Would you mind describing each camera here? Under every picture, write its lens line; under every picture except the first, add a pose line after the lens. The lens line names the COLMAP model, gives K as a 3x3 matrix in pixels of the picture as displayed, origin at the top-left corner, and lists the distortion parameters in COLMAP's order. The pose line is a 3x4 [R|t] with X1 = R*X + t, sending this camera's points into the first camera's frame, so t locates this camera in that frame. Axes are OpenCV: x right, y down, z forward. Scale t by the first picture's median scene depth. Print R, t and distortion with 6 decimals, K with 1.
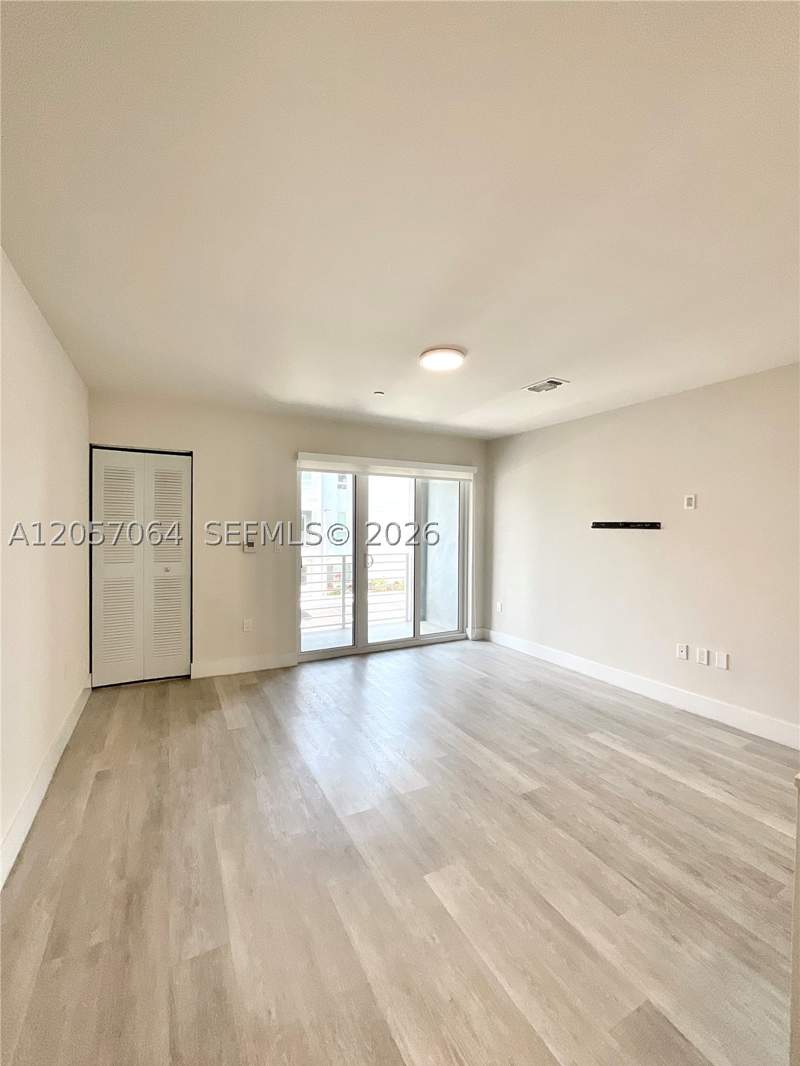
lens RADIAL K [[431.8, 0, 400.0], [0, 431.8, 533.0], [0, 0, 1]] dist [-0.000717, -0.000127]
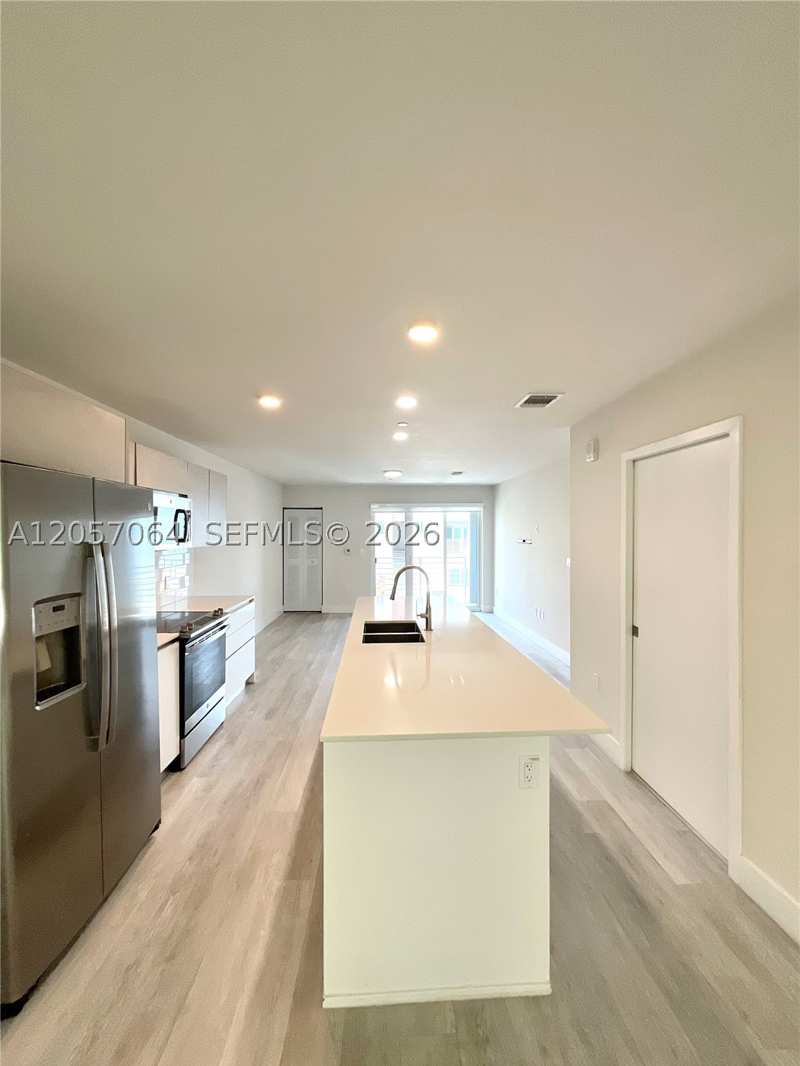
lens RADIAL K [[431.8, 0, 400.0], [0, 431.8, 533.0], [0, 0, 1]] dist [-0.000717, -0.000127]
pose [[0.898730, -0.010655, -0.438373, 1.020266], [0.004177, 0.999867, -0.015738, -0.029973], [0.438482, 0.012313, 0.898656, -0.957738]]
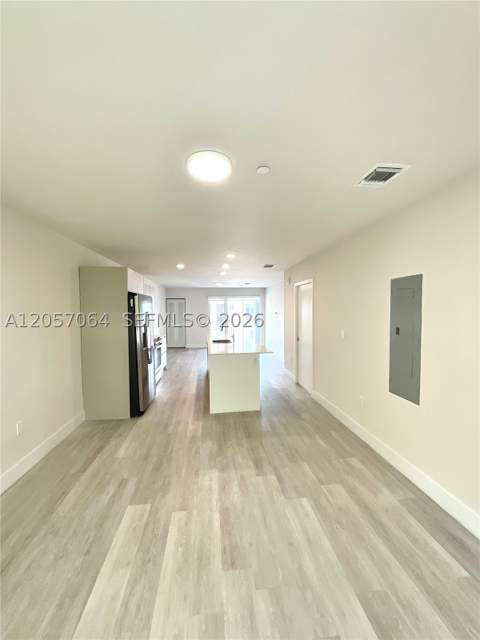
lens RADIAL K [[259.3, 0, 240.0], [0, 259.3, 320.0], [0, 0, 1]] dist [-0.000717, -0.000127]
pose [[0.929738, -0.005135, -0.368185, 1.342832], [0.013715, 0.999692, 0.020691, -0.008430], [0.367965, -0.024287, 0.929522, -1.683776]]
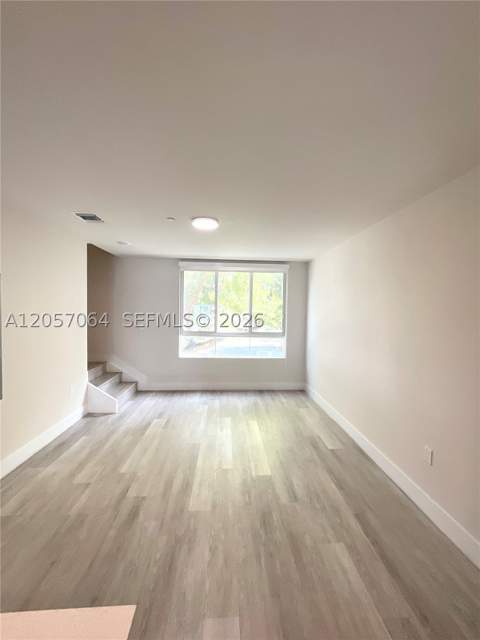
lens RADIAL K [[259.3, 0, 240.0], [0, 259.3, 320.0], [0, 0, 1]] dist [-0.000717, -0.000127]
pose [[-0.905069, -0.044294, 0.422951, 0.612561], [-0.019205, 0.997803, 0.063399, -0.039632], [-0.424830, 0.049258, -0.903932, -0.469874]]
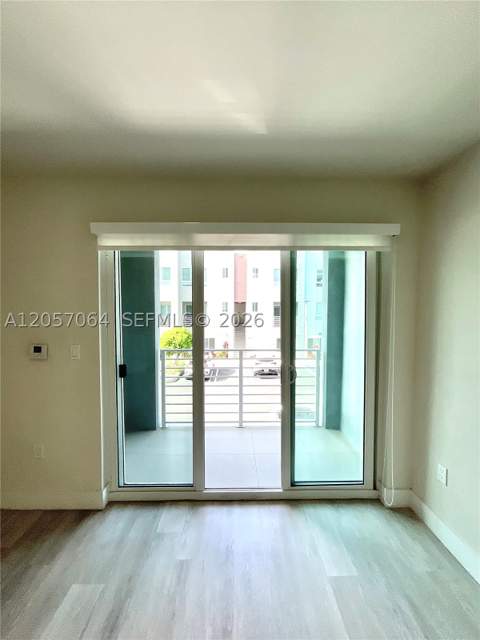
lens RADIAL K [[259.3, 0, 240.0], [0, 259.3, 320.0], [0, 0, 1]] dist [-0.000717, -0.000127]
pose [[0.886962, 0.002145, -0.461838, 0.264901], [0.005727, 0.999861, 0.015643, -0.044646], [0.461807, -0.016519, 0.886826, 1.018588]]
